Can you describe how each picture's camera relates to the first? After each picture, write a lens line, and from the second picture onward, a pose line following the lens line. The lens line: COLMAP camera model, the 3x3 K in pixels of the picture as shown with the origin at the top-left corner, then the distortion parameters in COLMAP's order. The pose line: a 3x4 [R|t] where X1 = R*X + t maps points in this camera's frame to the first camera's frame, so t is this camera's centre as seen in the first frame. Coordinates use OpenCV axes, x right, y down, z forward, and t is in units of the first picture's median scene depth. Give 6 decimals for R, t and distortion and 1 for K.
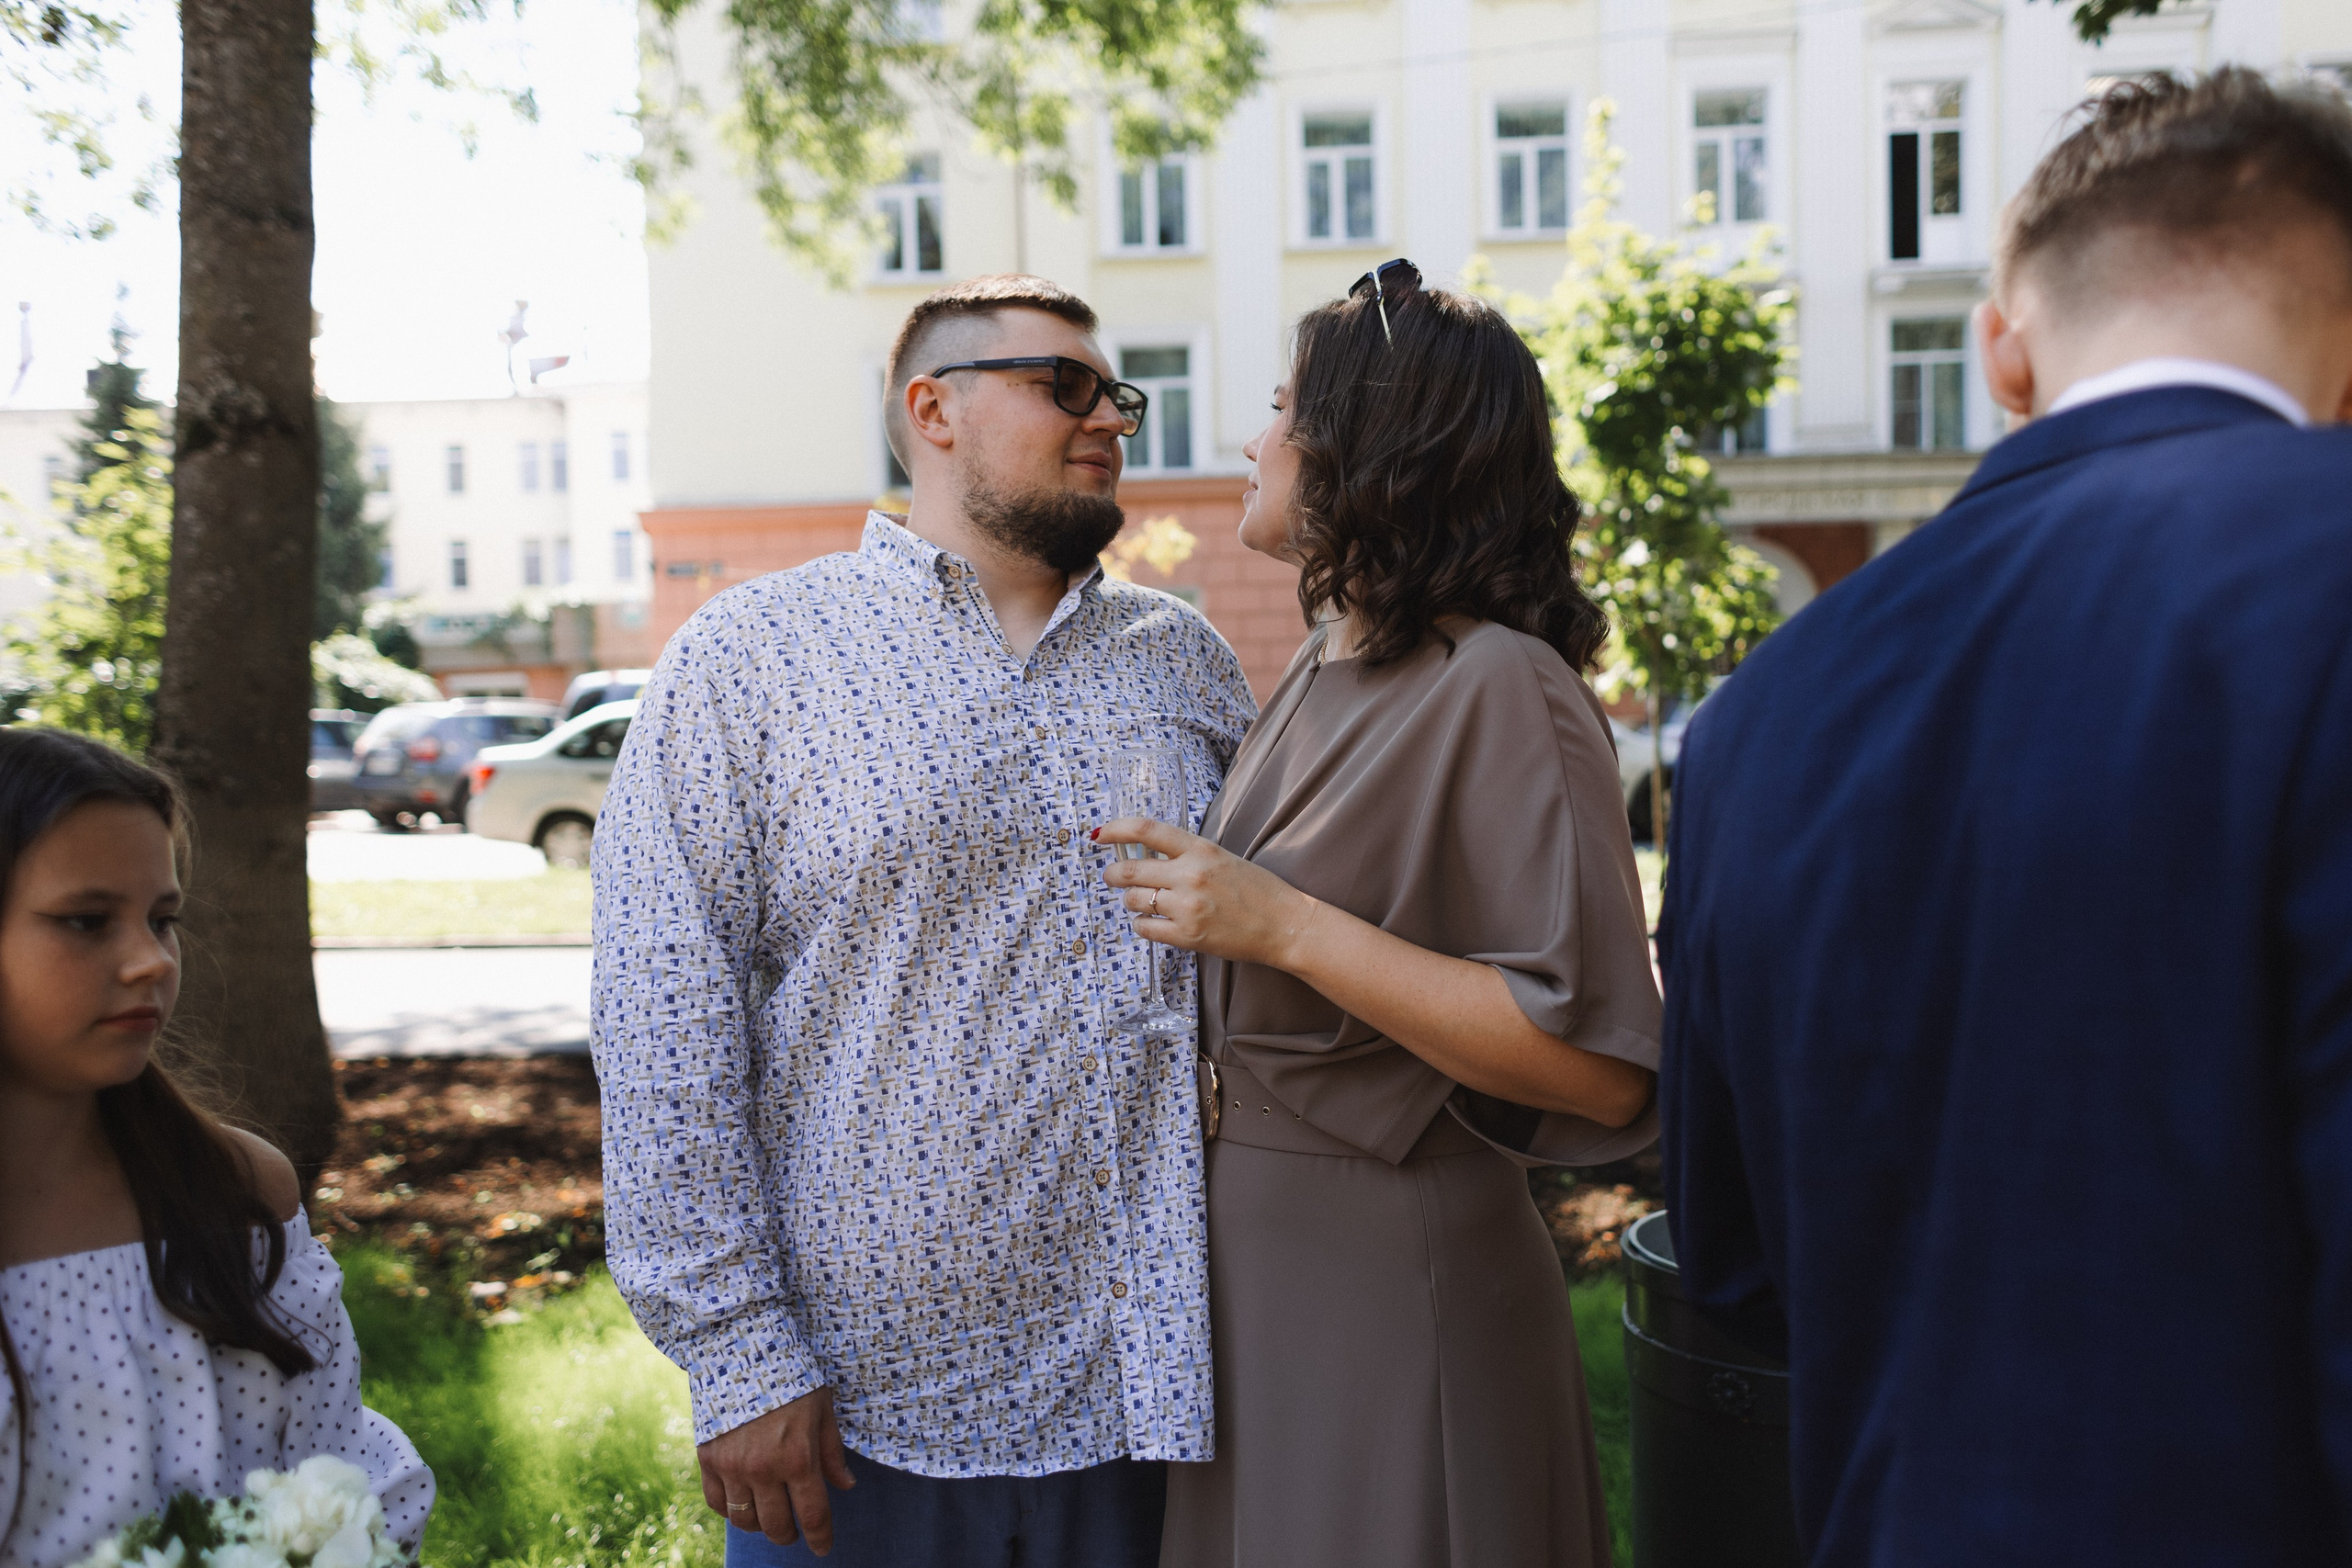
lens RADIAL K [[1910.0, 0, 1199.5], [0, 1910.0, 789.0], [0, 0, 1]] dist [0.044904, -0.018473]
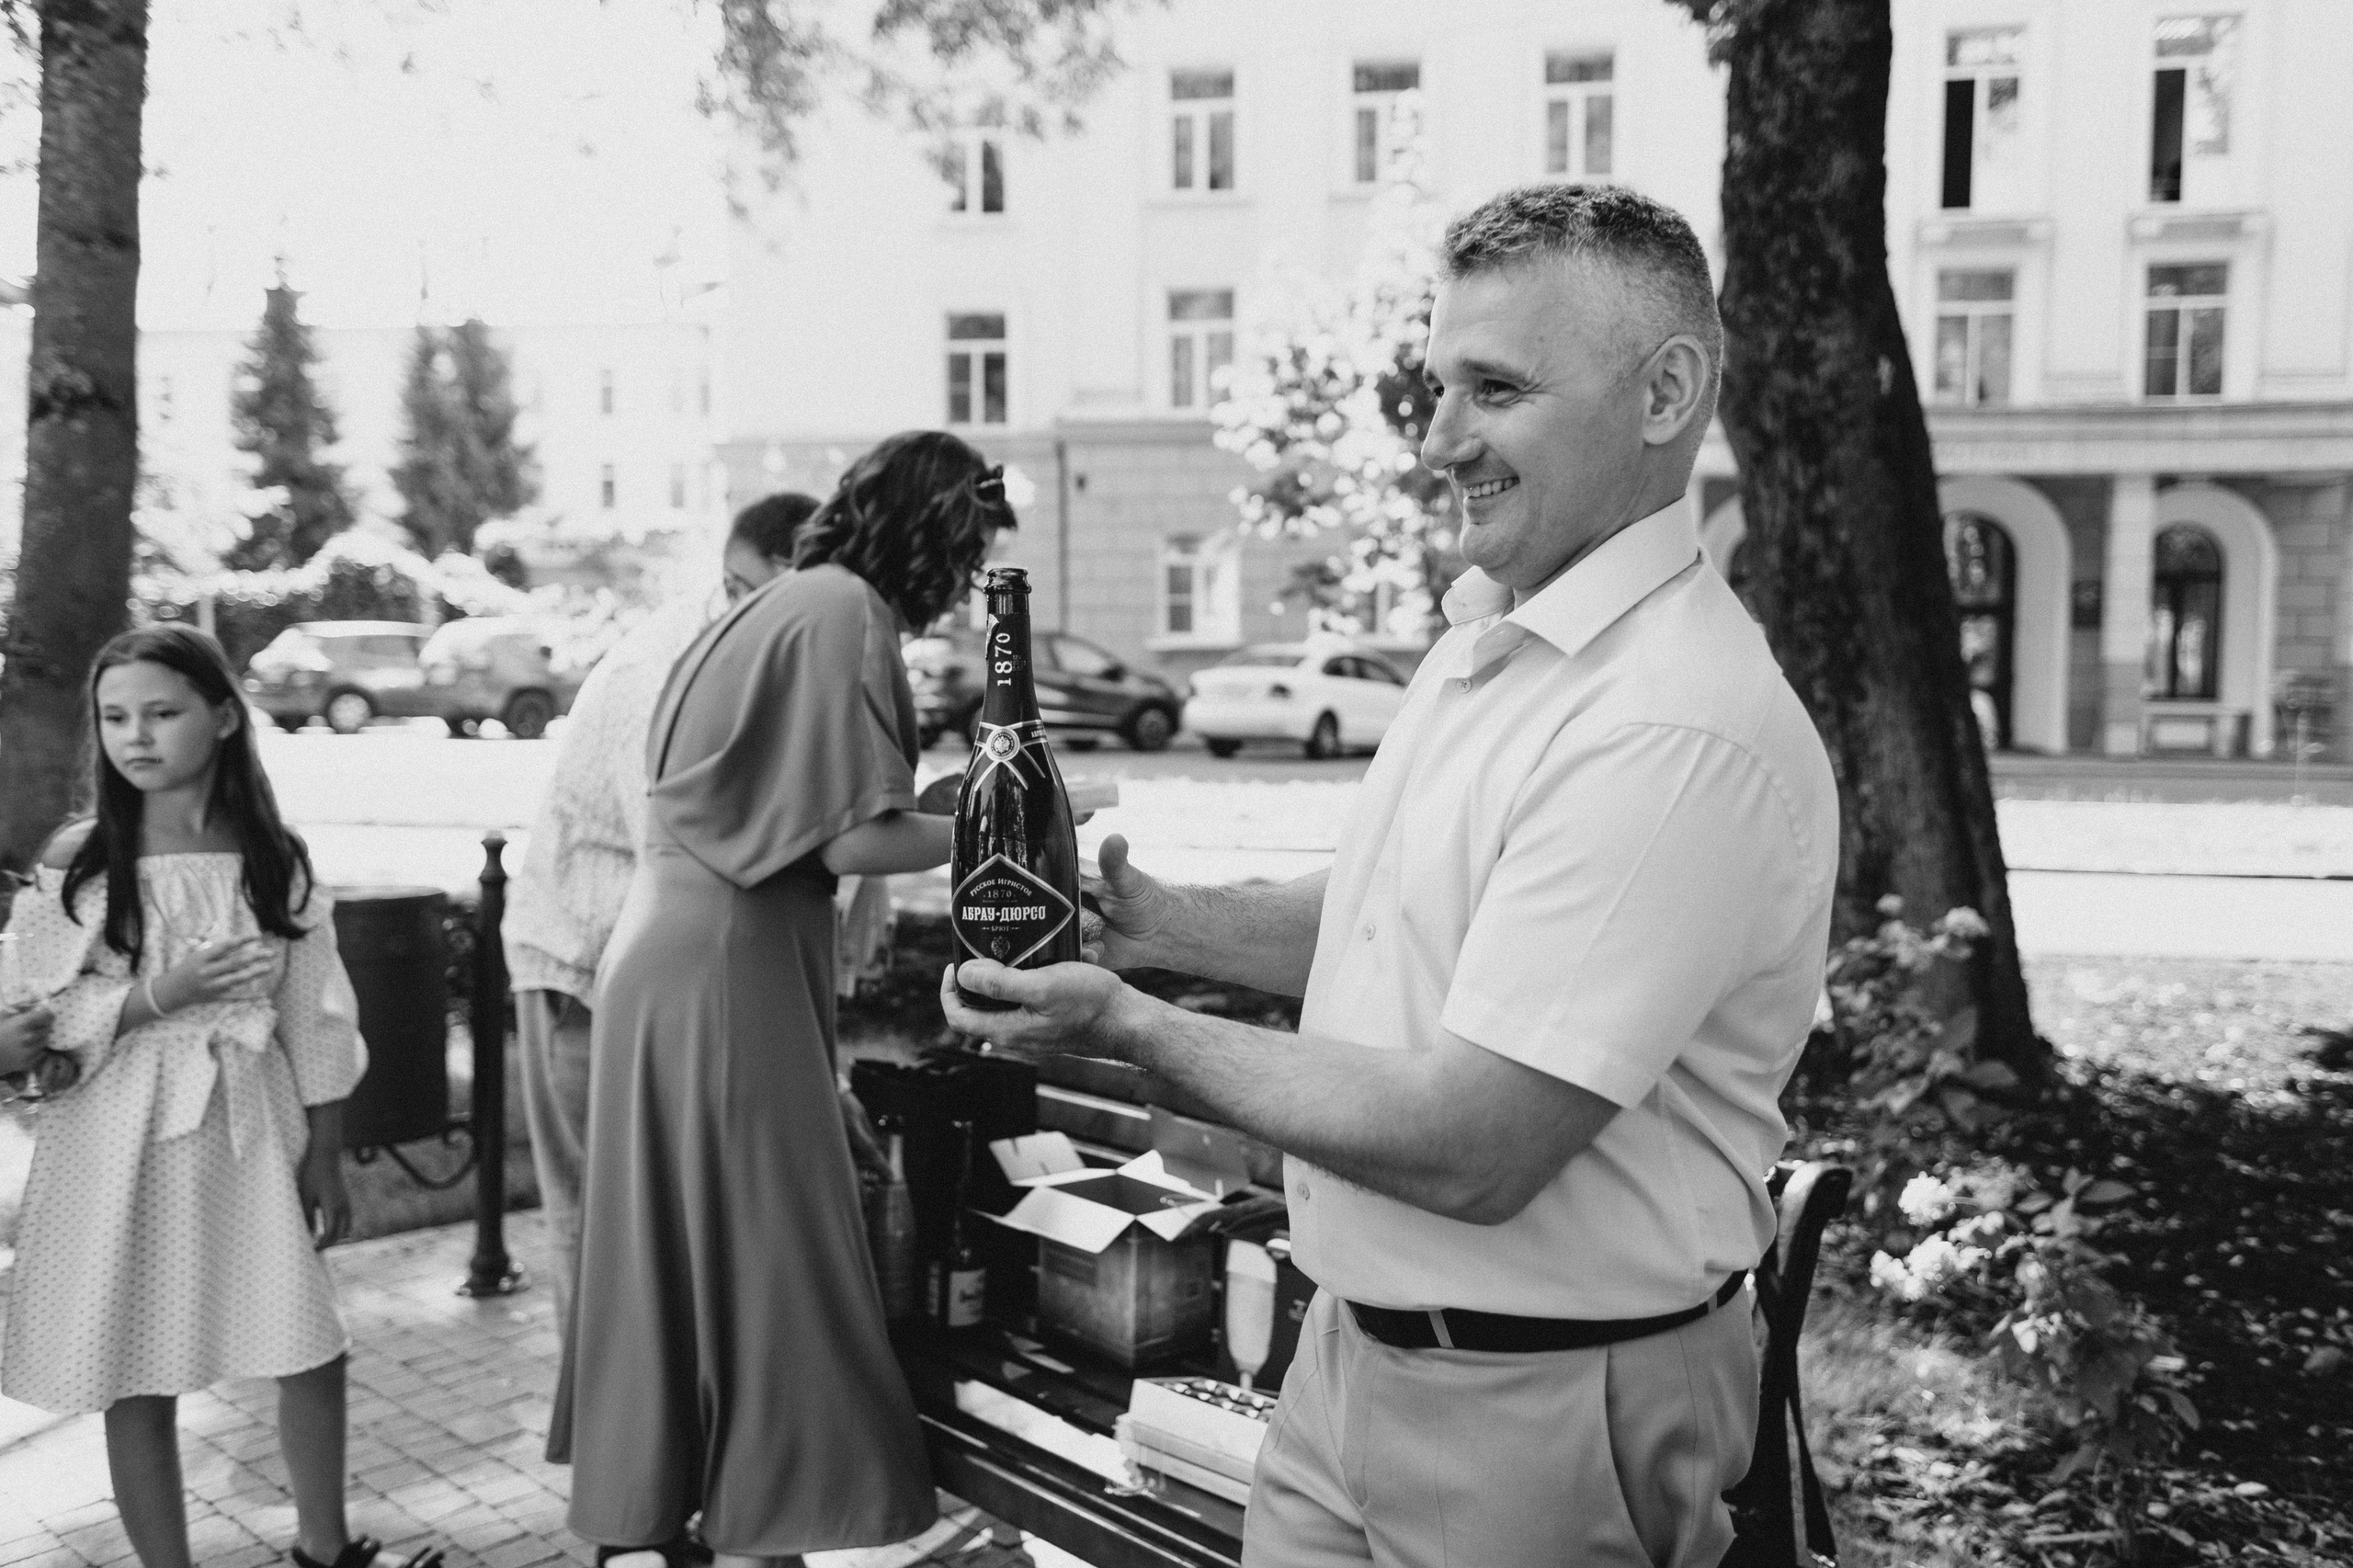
lens RADIAL K [[1880.8, 0, 1175.5], [0, 1880.8, 793.8], [0, 0, 1]] dist [0.016603, 0.000533]
pose [[0.997742, 0.027988, -0.061060, 0.337177], [-0.025621, 0.998903, 0.039204, 0.010558], [0.062090, -0.037551, 0.997364, -0.250811]]
